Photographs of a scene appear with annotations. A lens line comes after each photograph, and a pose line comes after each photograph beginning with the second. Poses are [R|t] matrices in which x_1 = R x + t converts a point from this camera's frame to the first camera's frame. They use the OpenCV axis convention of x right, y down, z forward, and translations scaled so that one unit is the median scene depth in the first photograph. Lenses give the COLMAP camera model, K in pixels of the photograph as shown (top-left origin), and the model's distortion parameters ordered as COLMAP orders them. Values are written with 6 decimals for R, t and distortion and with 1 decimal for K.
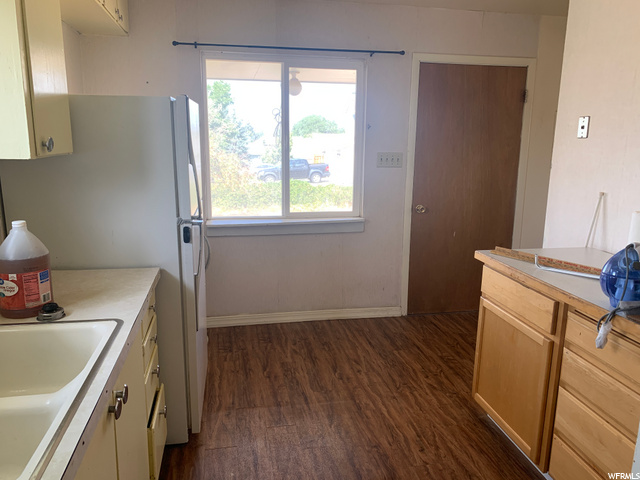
lens RADIAL K [[496.6, 0, 318.9], [0, 496.6, 240.0], [0, 0, 1]] dist [0.044287, -0.030100]
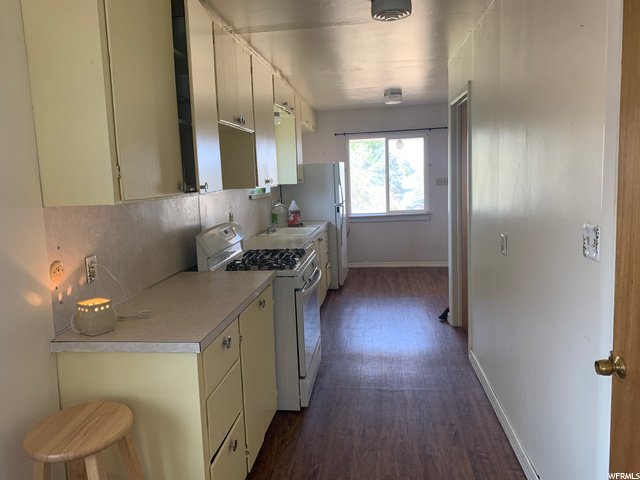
lens RADIAL K [[496.6, 0, 320.3], [0, 496.6, 239.4], [0, 0, 1]] dist [0.044287, -0.030100]
pose [[0.951753, -0.009949, -0.306703, 0.287878], [-0.011918, 0.997522, -0.069342, 0.203382], [0.306633, 0.069652, 0.949276, -0.972684]]
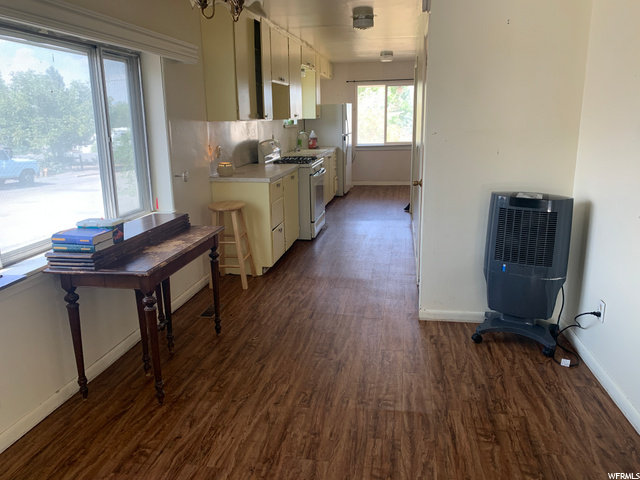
lens RADIAL K [[496.6, 0, 318.4], [0, 496.6, 243.3], [0, 0, 1]] dist [0.044287, -0.030100]
pose [[0.934748, 0.065968, -0.349134, 0.563033], [-0.048498, 0.997106, 0.058553, 0.345125], [0.351986, -0.037800, 0.935242, -1.617747]]
